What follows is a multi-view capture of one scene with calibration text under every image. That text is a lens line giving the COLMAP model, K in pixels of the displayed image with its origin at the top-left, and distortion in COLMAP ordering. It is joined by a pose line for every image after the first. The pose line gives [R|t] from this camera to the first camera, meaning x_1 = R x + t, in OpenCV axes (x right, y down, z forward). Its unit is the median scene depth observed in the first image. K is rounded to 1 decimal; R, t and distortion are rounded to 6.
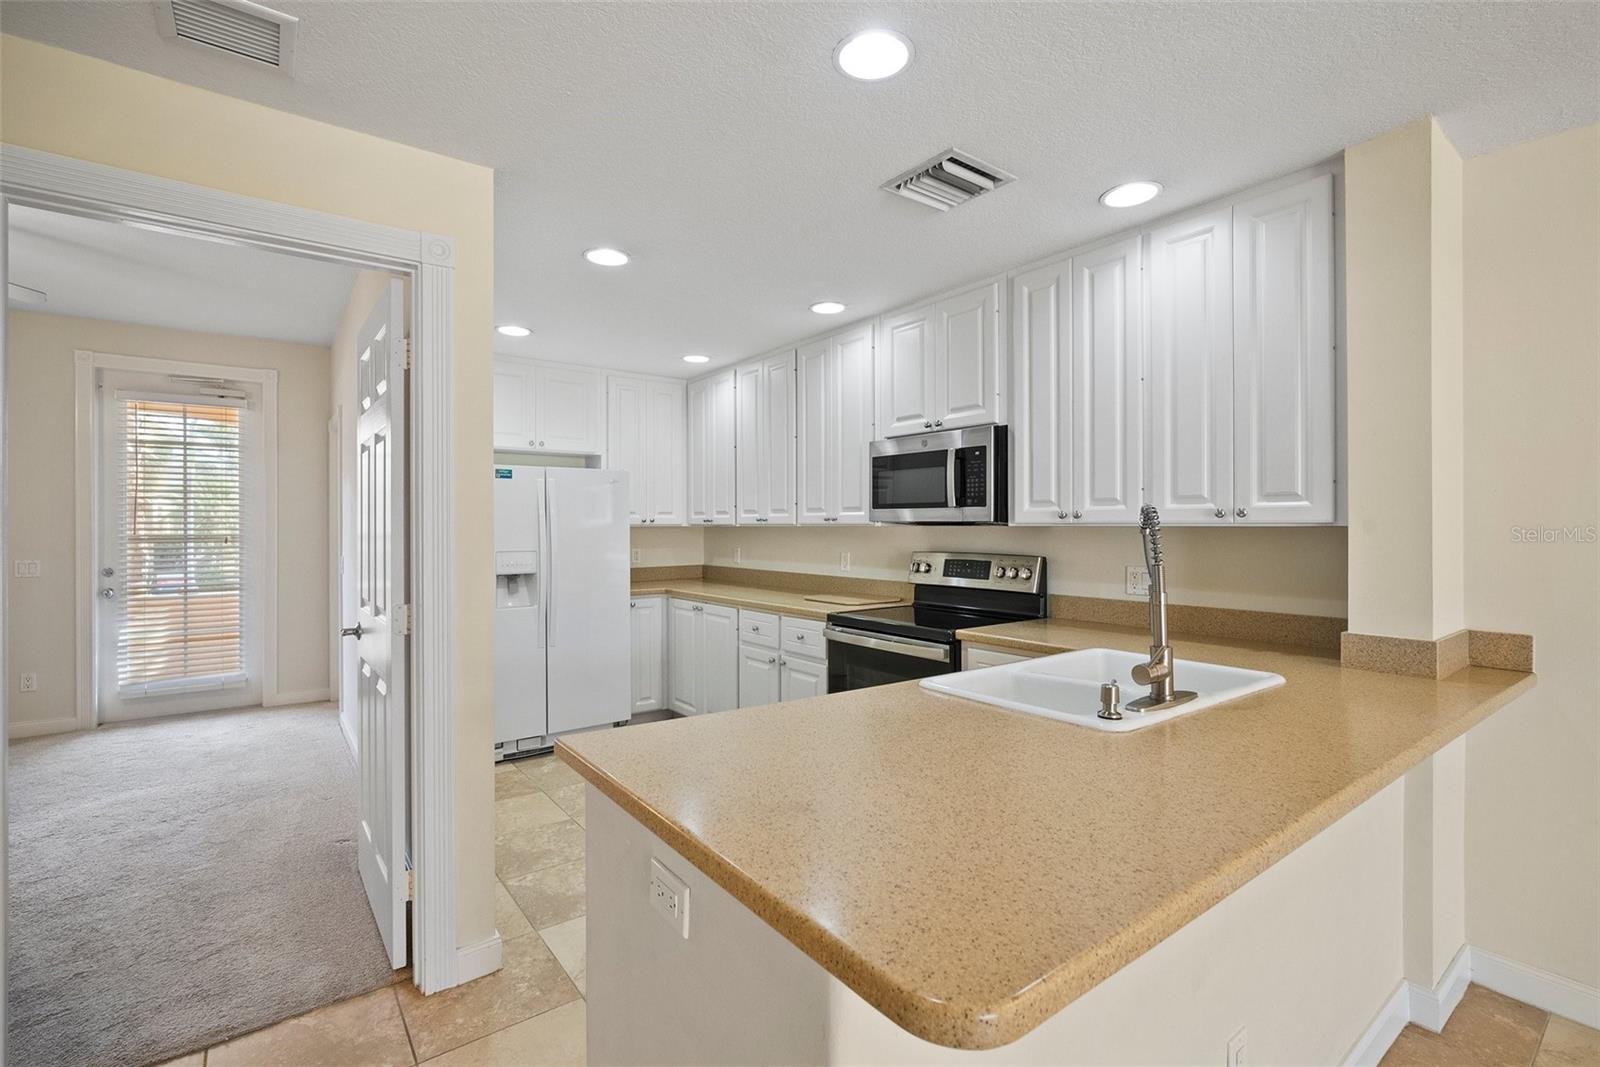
lens RADIAL K [[712.0, 0, 800.0], [0, 712.0, 533.5], [0, 0, 1]] dist [-0.012264, 0.001153]
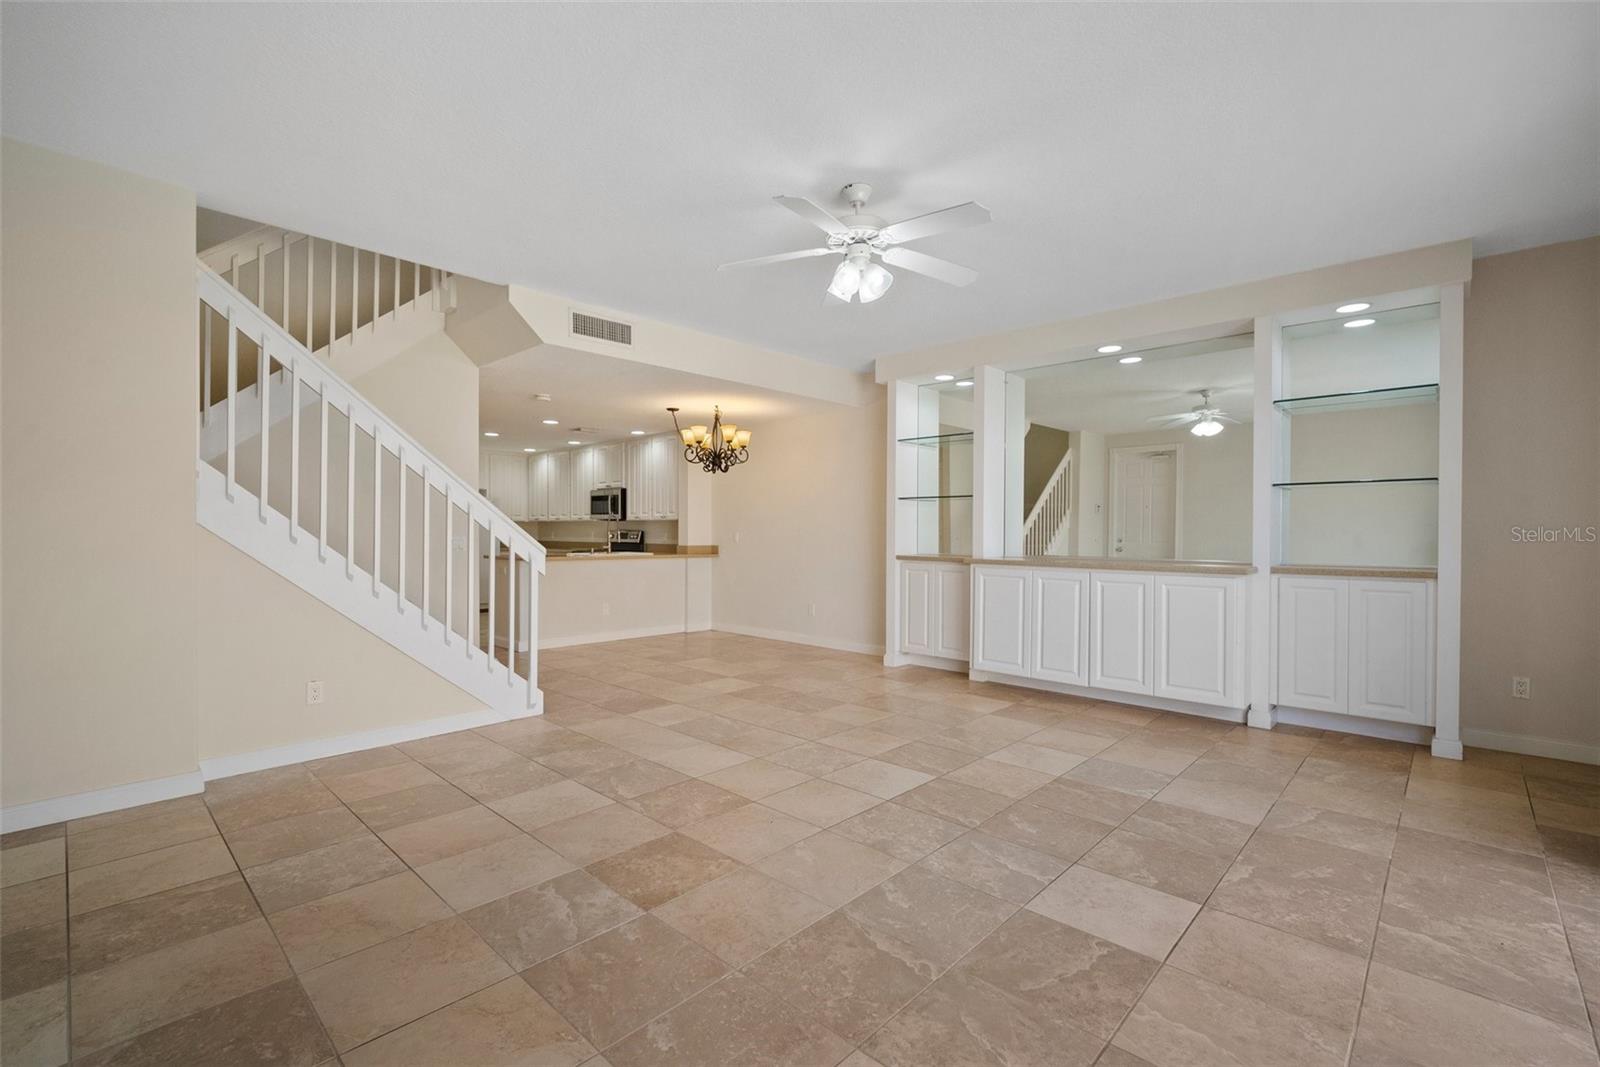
lens RADIAL K [[702.8, 0, 804.6], [0, 702.8, 531.0], [0, 0, 1]] dist [-0.013425, 0.000516]
pose [[0.985789, 0.002972, 0.167963, 0.401234], [-0.001548, 0.999962, -0.008608, 0.044741], [-0.167982, 0.008226, 0.985756, -1.594879]]
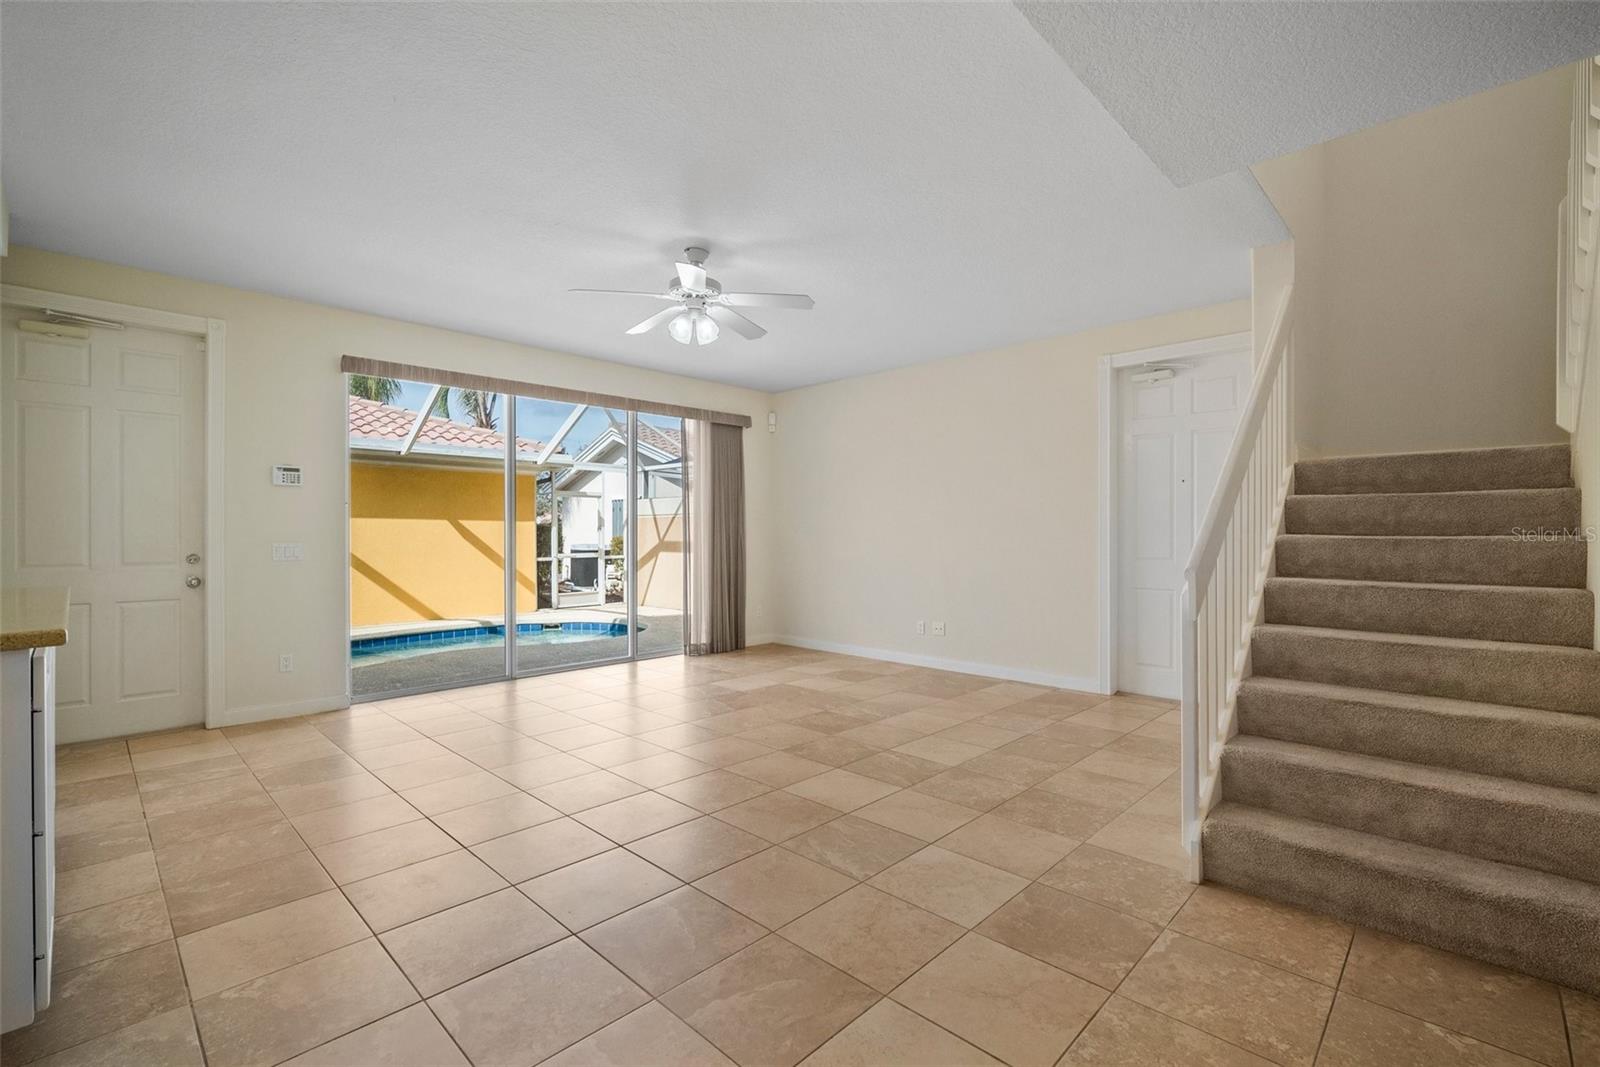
lens RADIAL K [[712.0, 0, 800.0], [0, 712.0, 533.5], [0, 0, 1]] dist [-0.012264, 0.001153]
pose [[-0.989276, 0.000945, -0.146057, 0.587889], [-0.000542, 0.999948, 0.010142, 0.028162], [0.146059, 0.010112, -0.989224, 0.109605]]
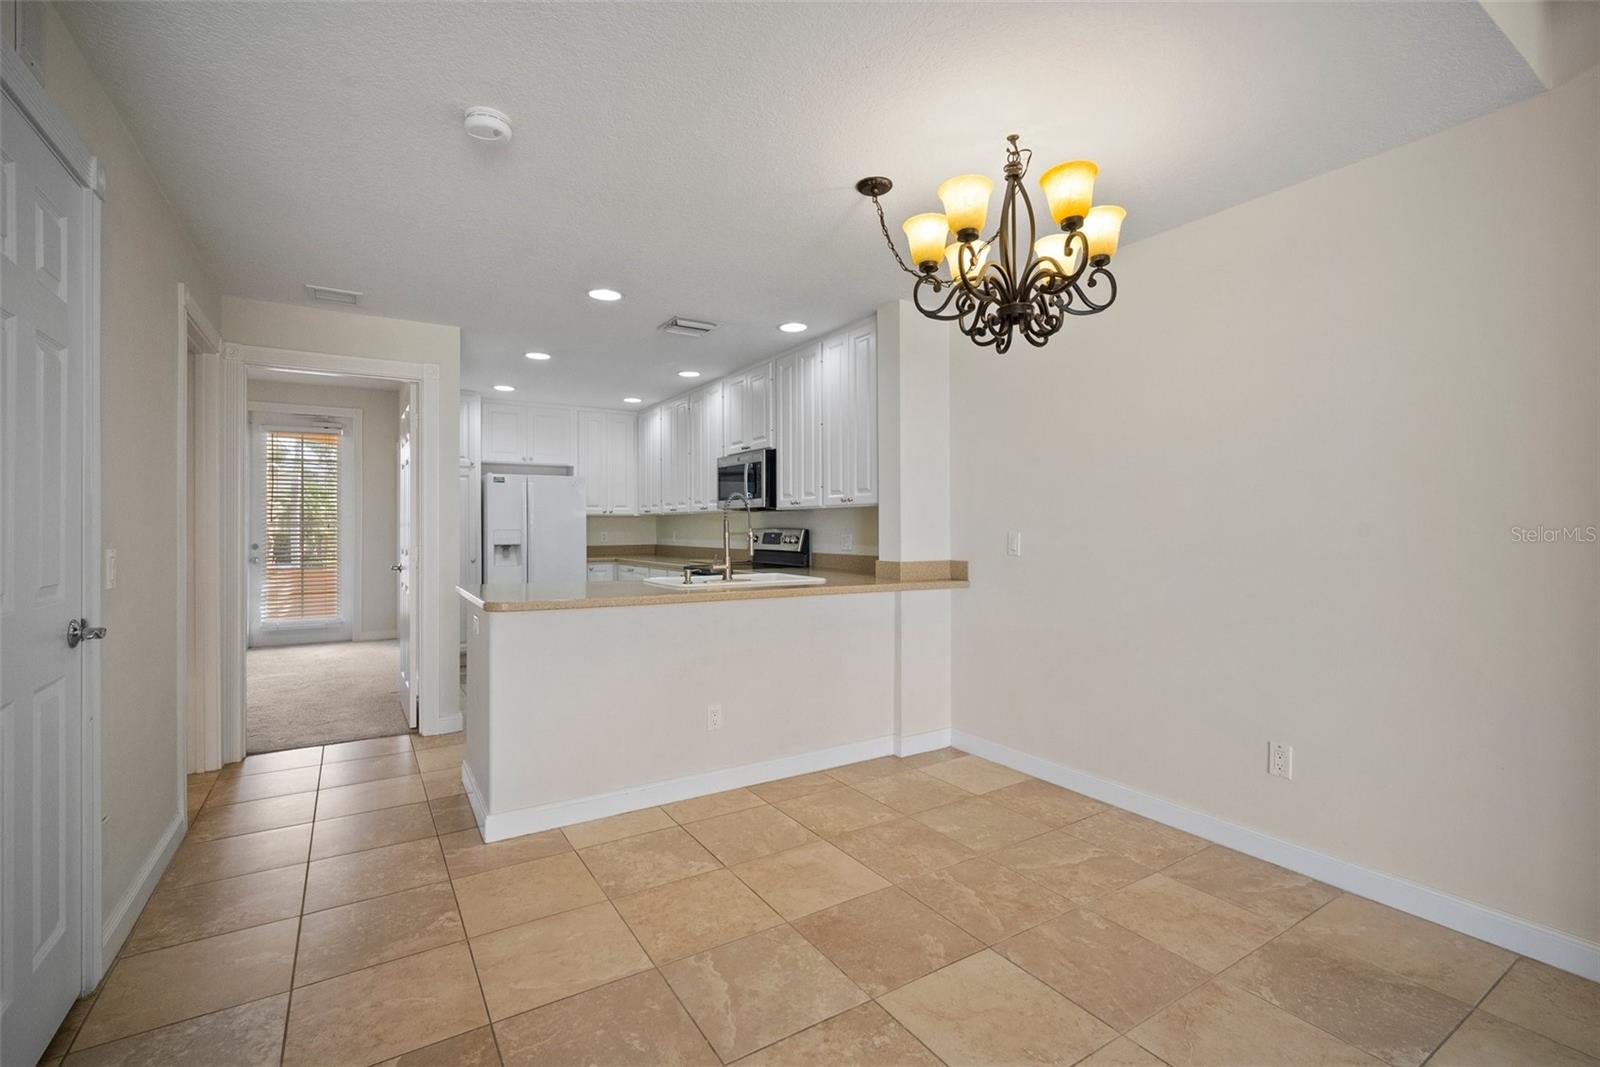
lens RADIAL K [[702.8, 0, 804.6], [0, 702.8, 531.0], [0, 0, 1]] dist [-0.013425, 0.000516]
pose [[0.996780, 0.000055, -0.080181, 0.359351], [-0.000526, 0.999983, -0.005851, 0.035463], [0.080179, 0.005874, 0.996763, -0.457943]]
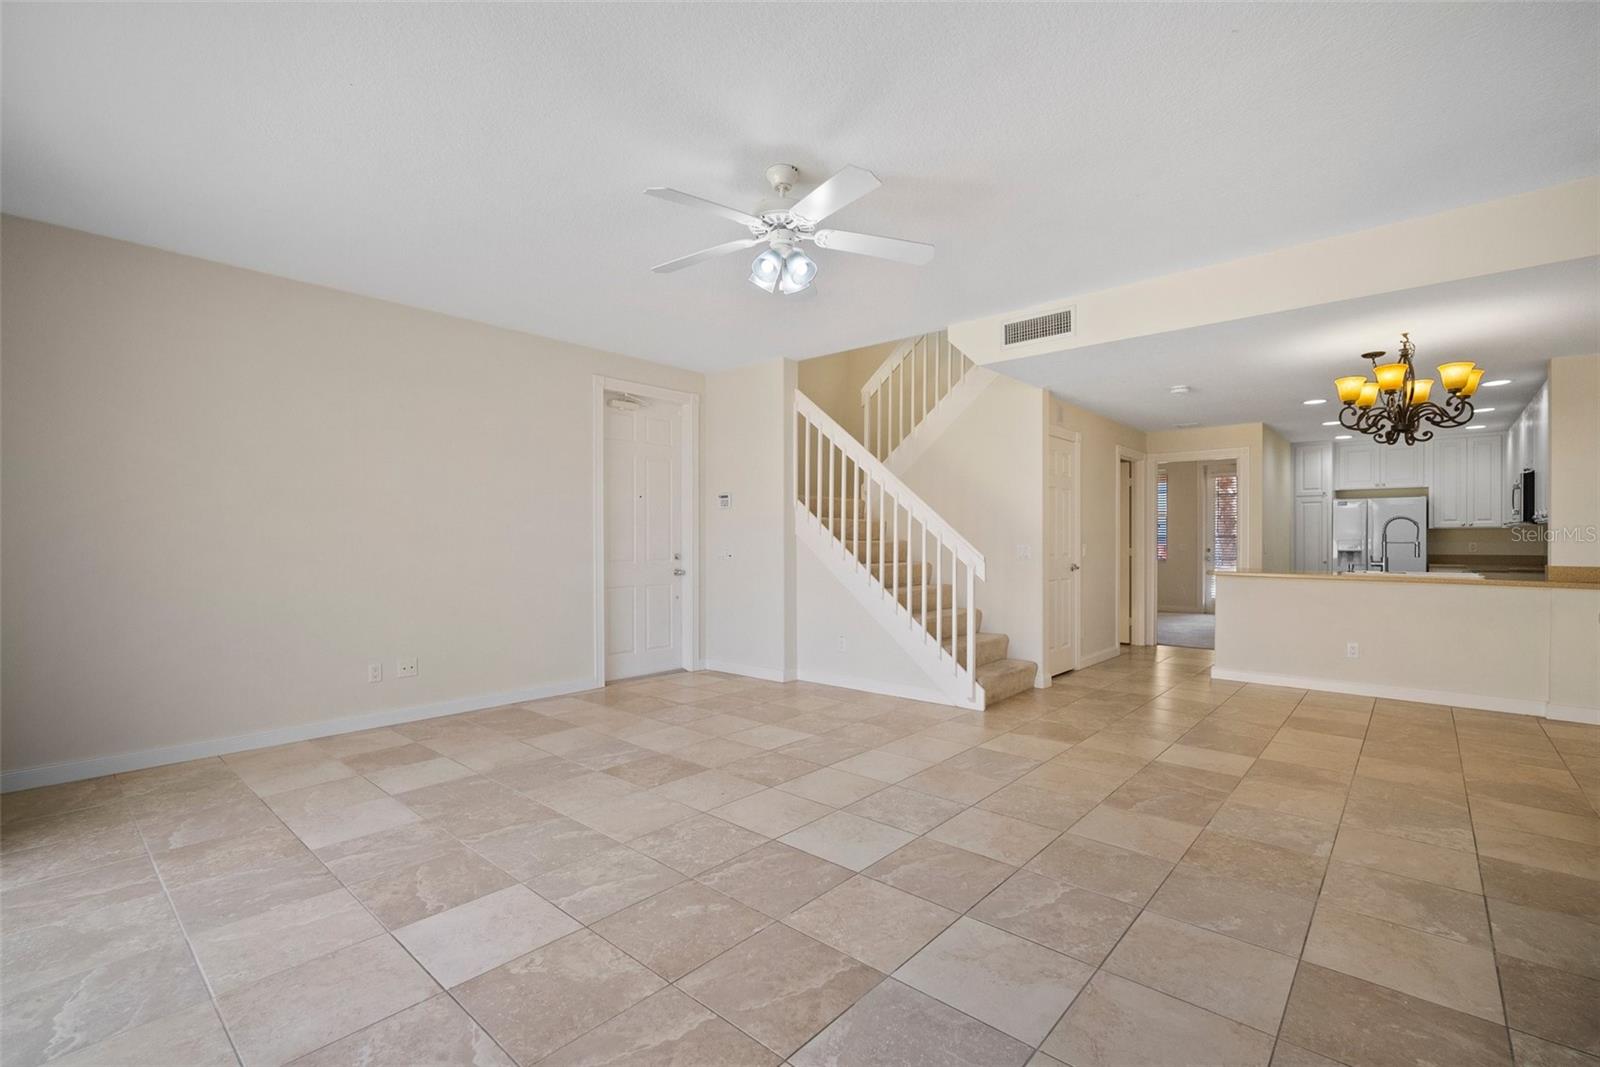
lens RADIAL K [[712.0, 0, 800.0], [0, 712.0, 533.5], [0, 0, 1]] dist [-0.012264, 0.001153]
pose [[0.193340, -0.007410, -0.981104, 1.301977], [-0.009630, 0.999909, -0.009449, 0.039455], [0.981085, 0.011275, 0.193251, -0.969476]]
